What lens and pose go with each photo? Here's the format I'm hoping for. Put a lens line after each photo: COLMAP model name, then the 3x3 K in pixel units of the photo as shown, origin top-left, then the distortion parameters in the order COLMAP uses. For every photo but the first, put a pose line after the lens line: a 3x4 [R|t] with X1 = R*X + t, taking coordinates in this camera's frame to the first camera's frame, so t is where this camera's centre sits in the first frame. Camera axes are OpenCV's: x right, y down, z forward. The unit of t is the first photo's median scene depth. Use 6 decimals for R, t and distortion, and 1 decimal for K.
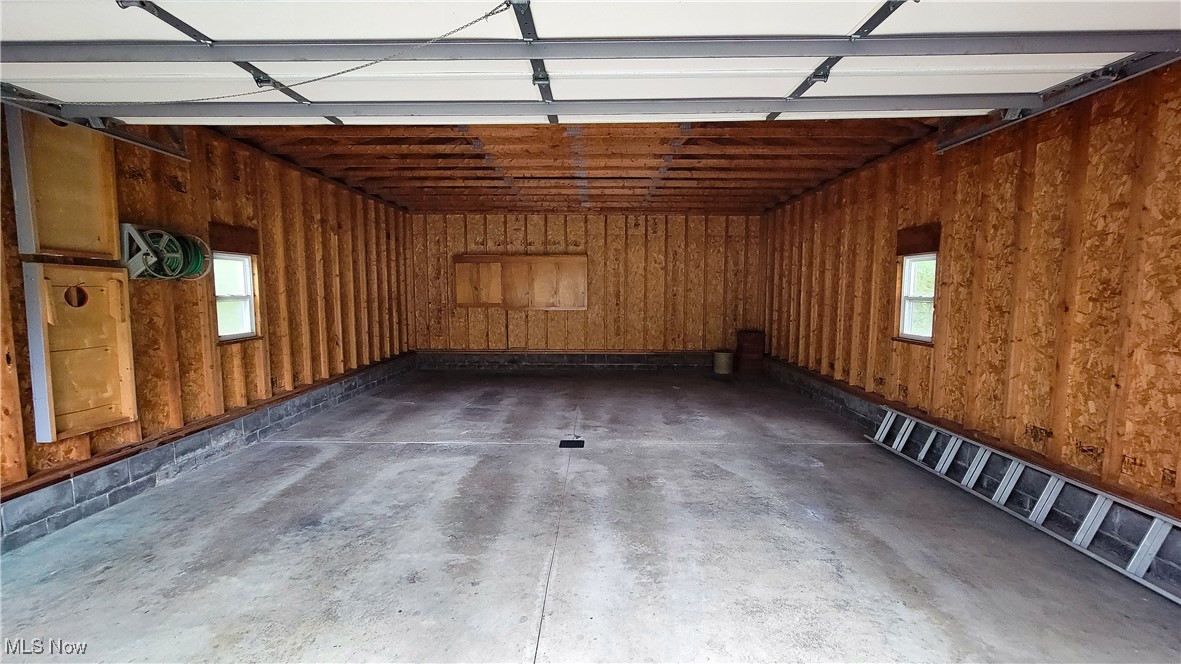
lens RADIAL K [[507.8, 0, 590.5], [0, 507.8, 332.0], [0, 0, 1]] dist [-0.001557, -0.000073]
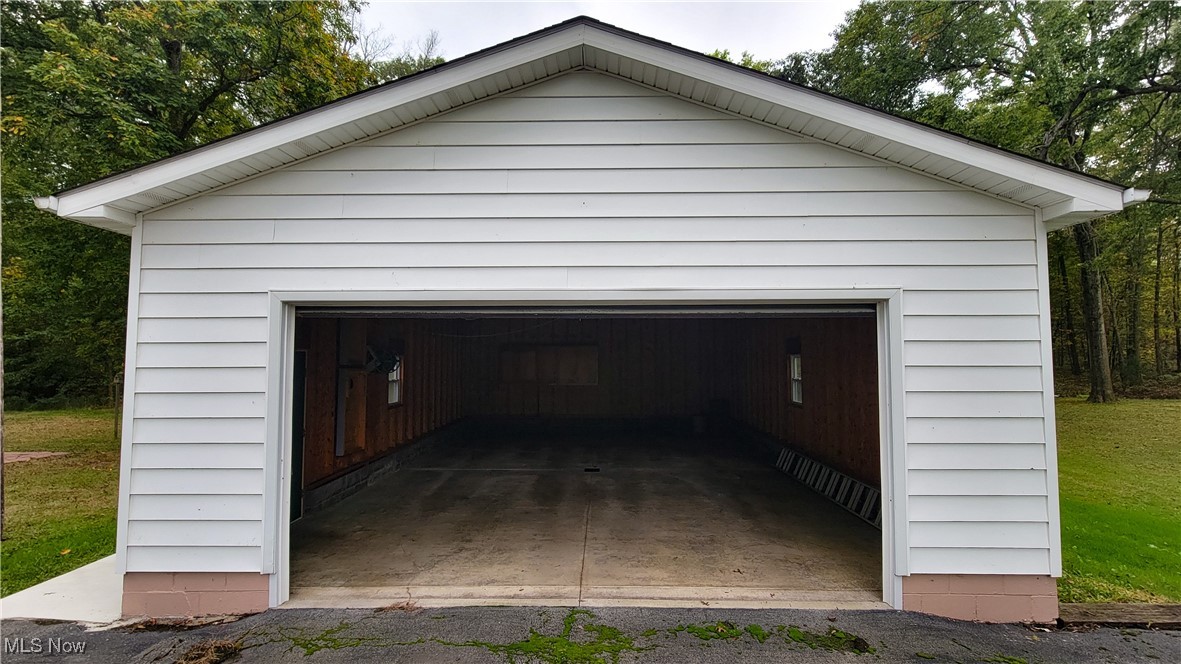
lens RADIAL K [[507.8, 0, 590.5], [0, 507.8, 332.0], [0, 0, 1]] dist [-0.001557, -0.000073]
pose [[0.999949, -0.004099, -0.009217, -0.033510], [0.002797, 0.990557, -0.137070, 0.005620], [0.009692, 0.137038, 0.990518, -0.902759]]
